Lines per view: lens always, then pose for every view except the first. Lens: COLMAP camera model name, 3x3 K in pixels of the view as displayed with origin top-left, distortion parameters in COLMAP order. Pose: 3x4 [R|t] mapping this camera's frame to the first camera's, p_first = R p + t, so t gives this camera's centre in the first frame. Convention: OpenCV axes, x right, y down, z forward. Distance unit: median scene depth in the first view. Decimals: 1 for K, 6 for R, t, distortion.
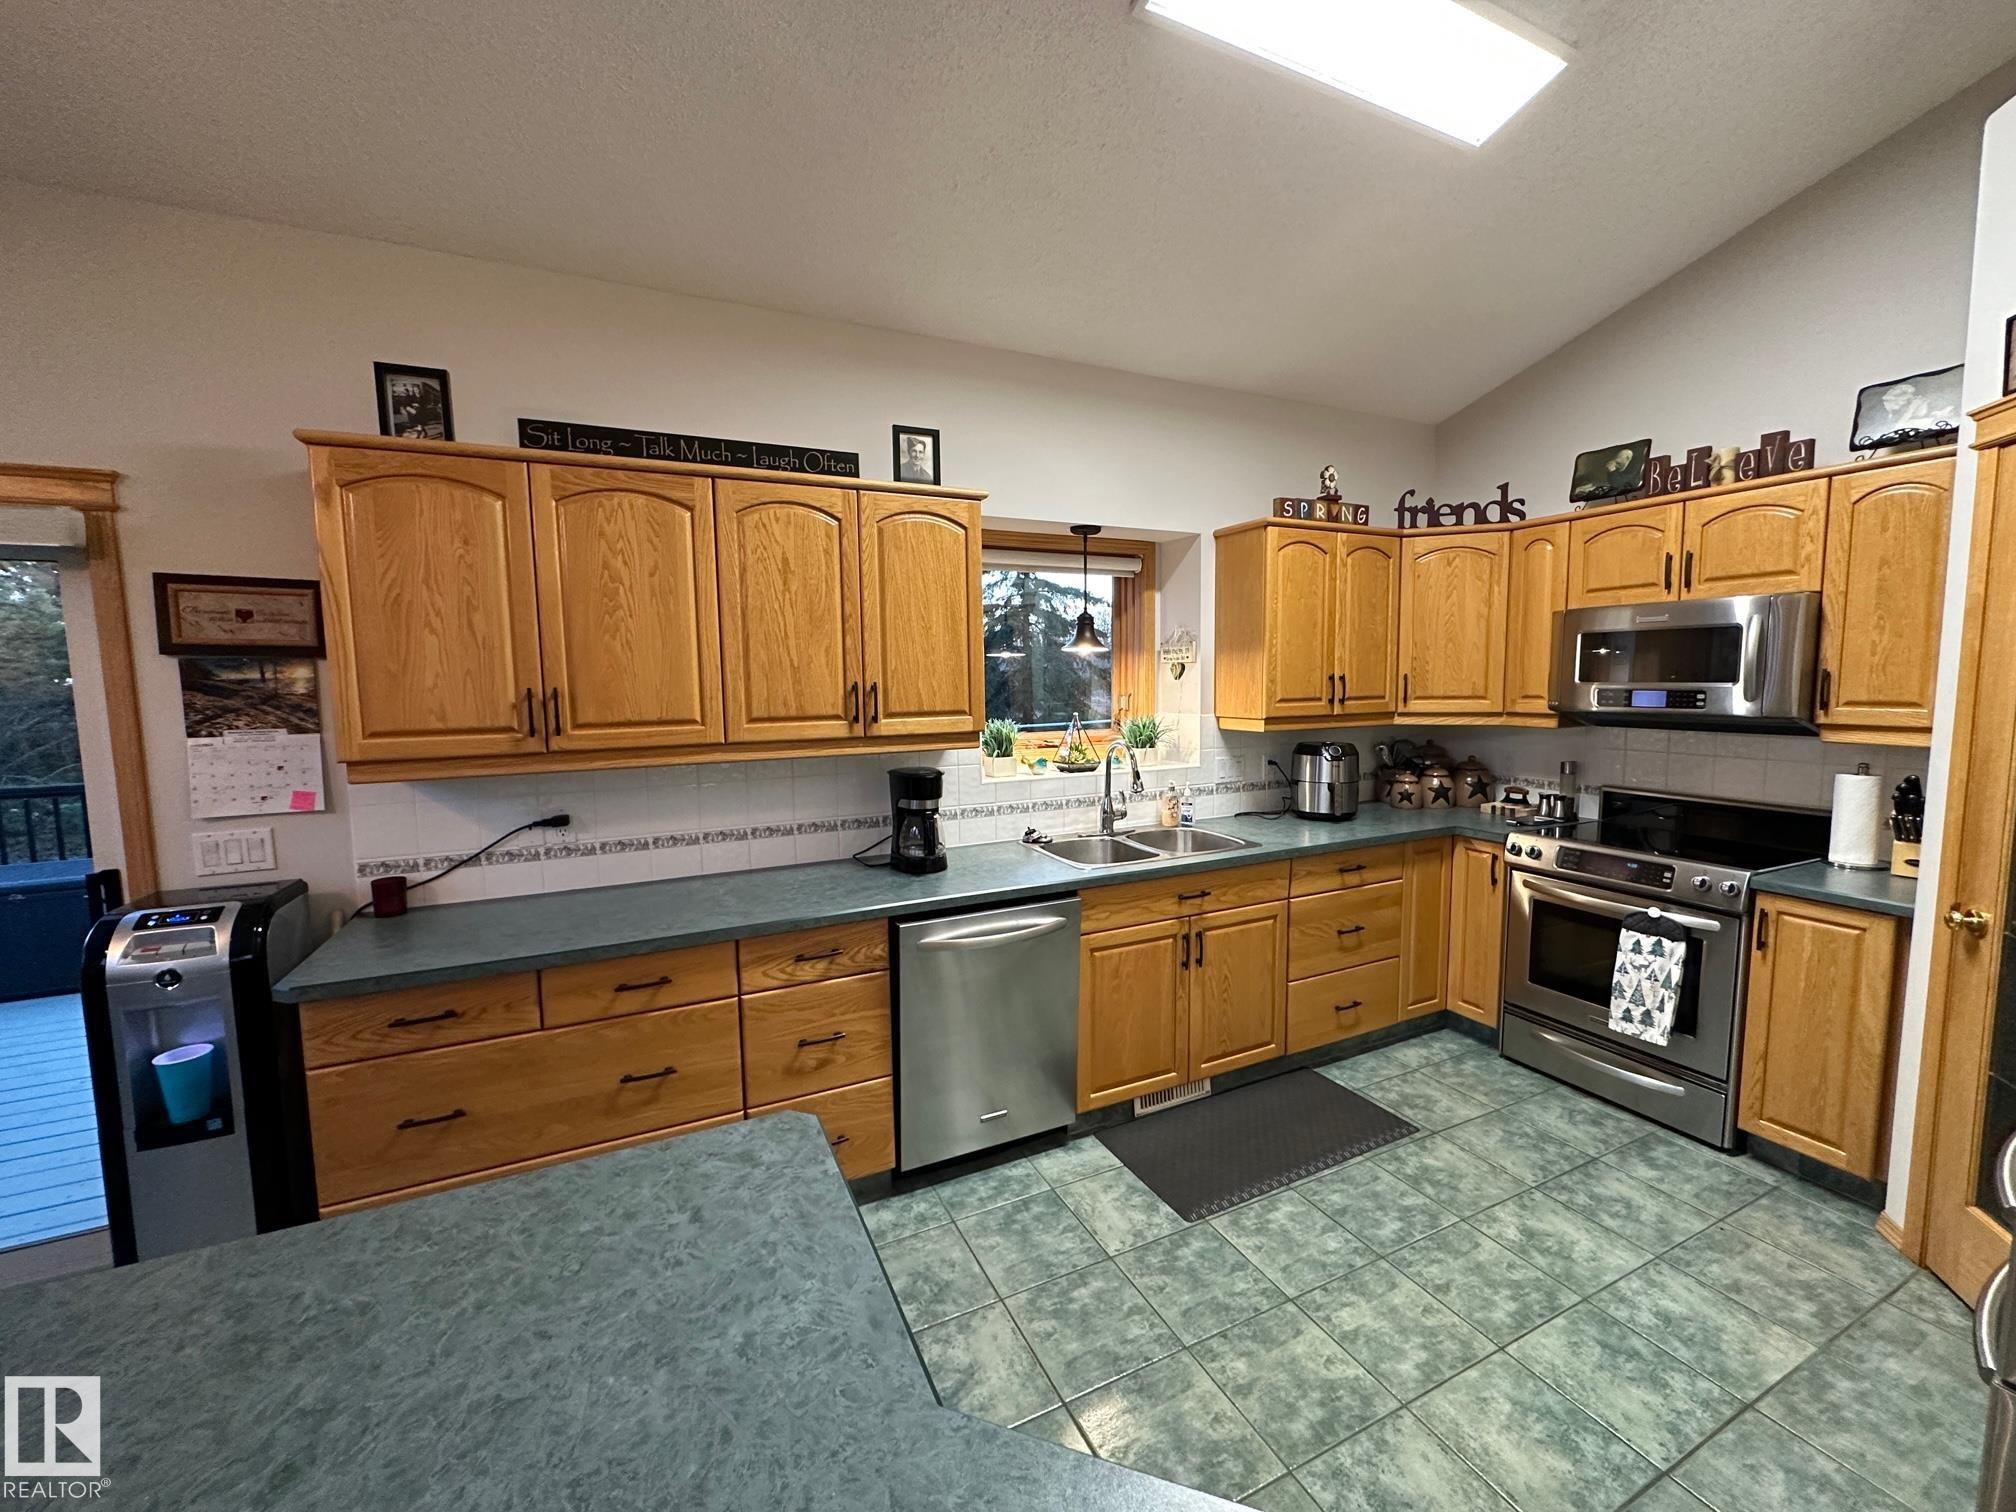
lens RADIAL K [[802.2, 0, 1009.7], [0, 802.2, 750.5], [0, 0, 1]] dist [-0.002135, -0.000426]
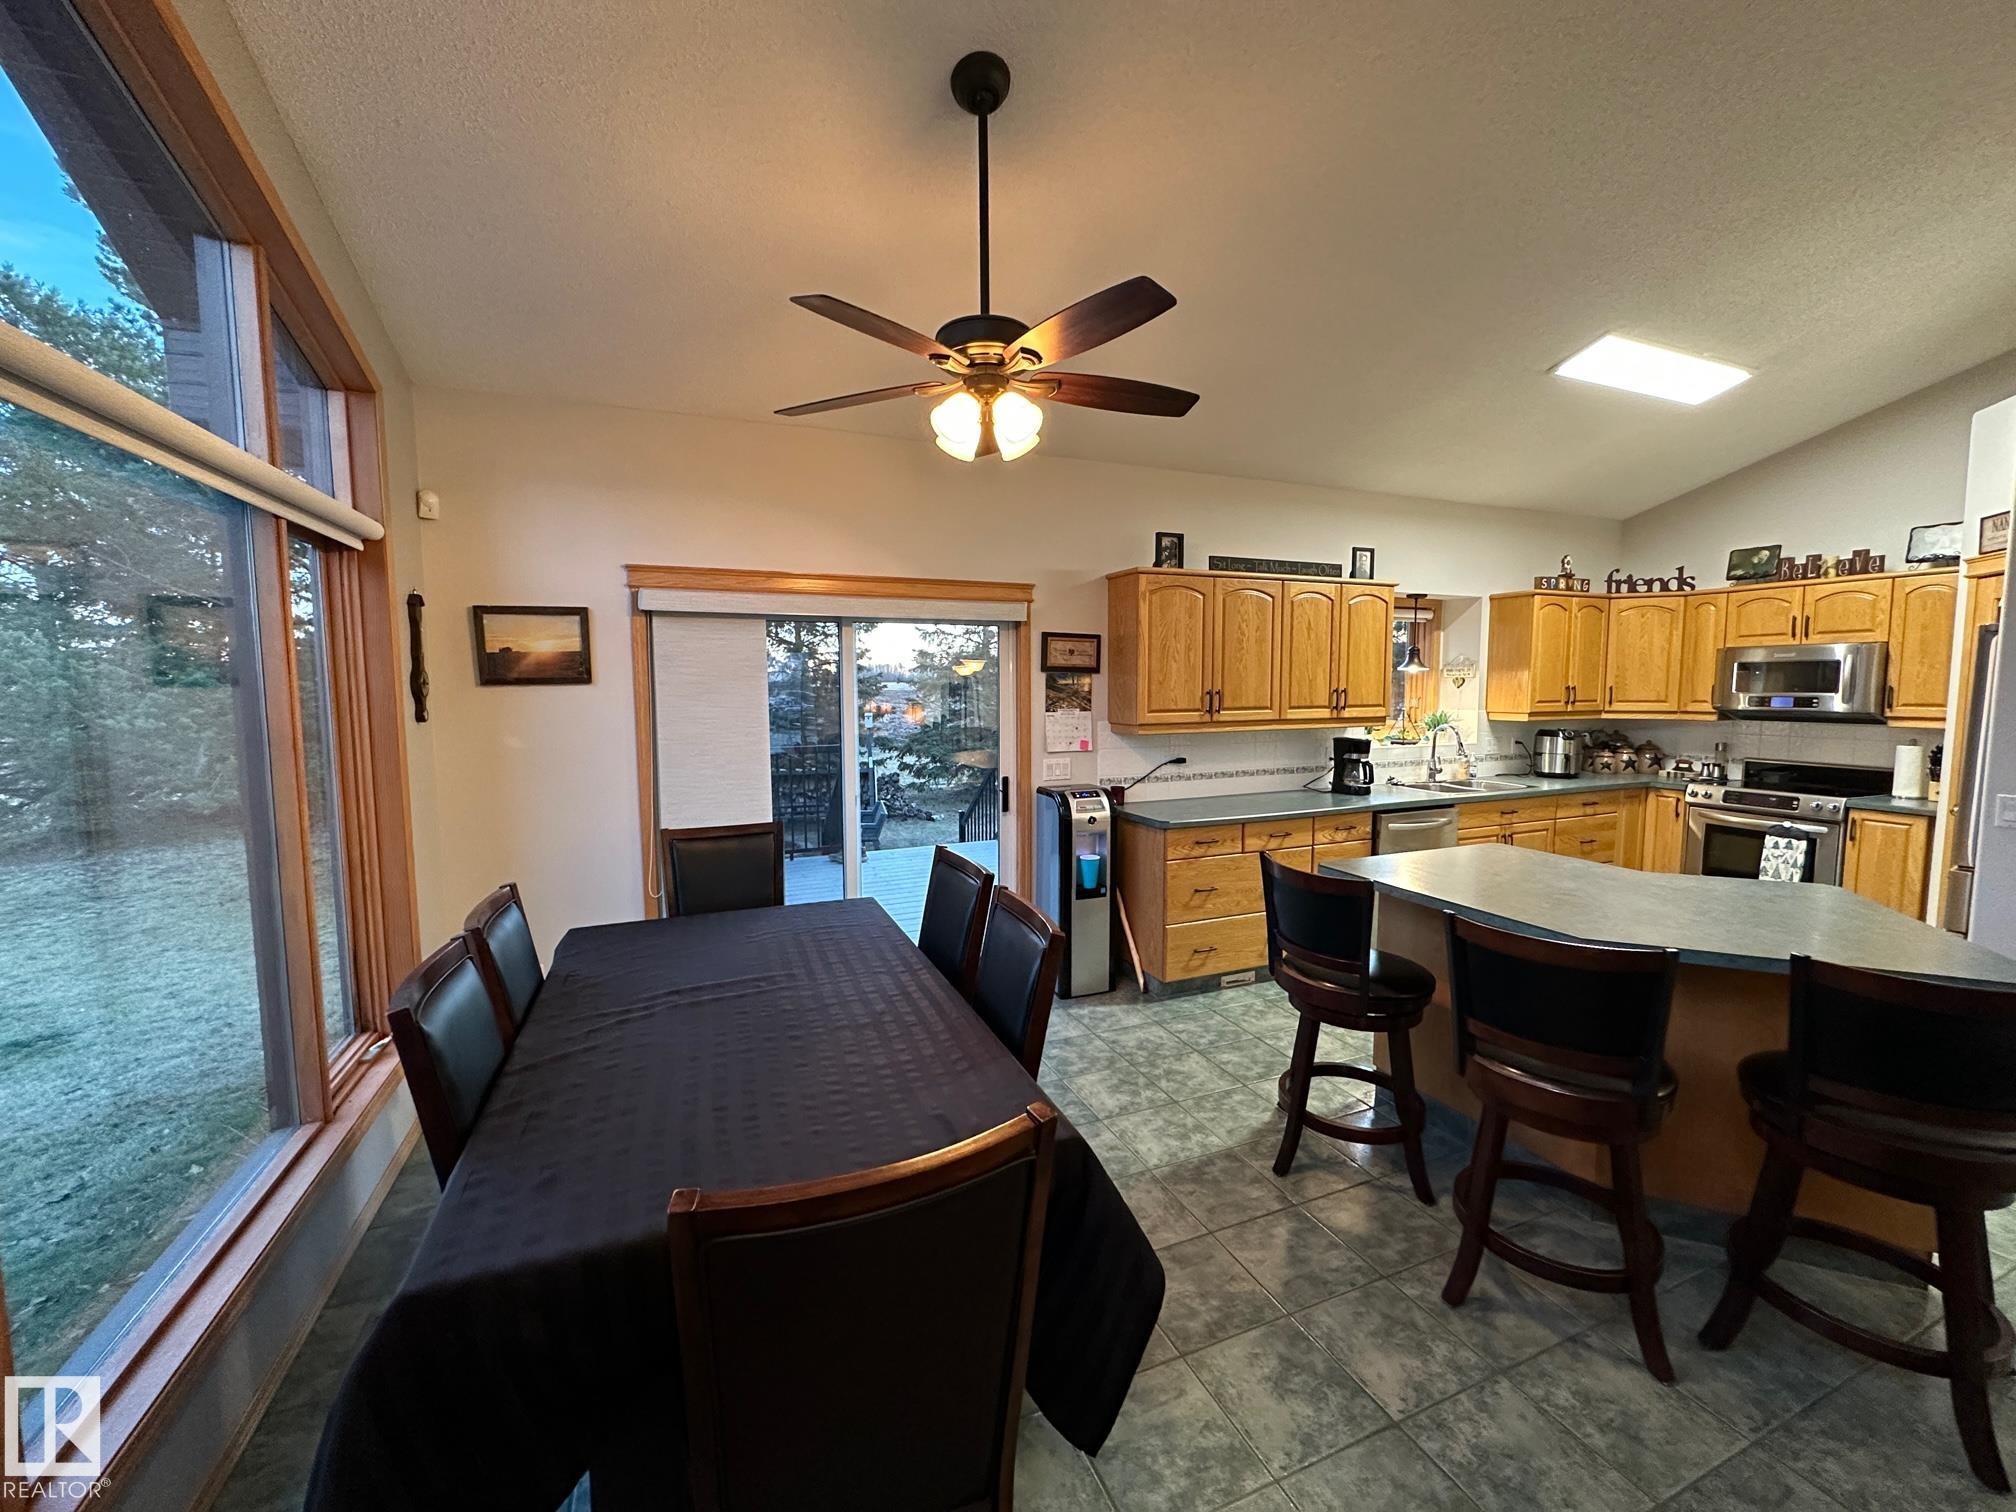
lens RADIAL K [[802.2, 0, 1010.7], [0, 802.2, 750.6], [0, 0, 1]] dist [-0.002135, -0.000426]
pose [[0.998792, 0.013065, -0.047376, -0.796107], [-0.013484, 0.999873, -0.008545, 0.078796], [0.047258, 0.009174, 0.998841, -0.814081]]
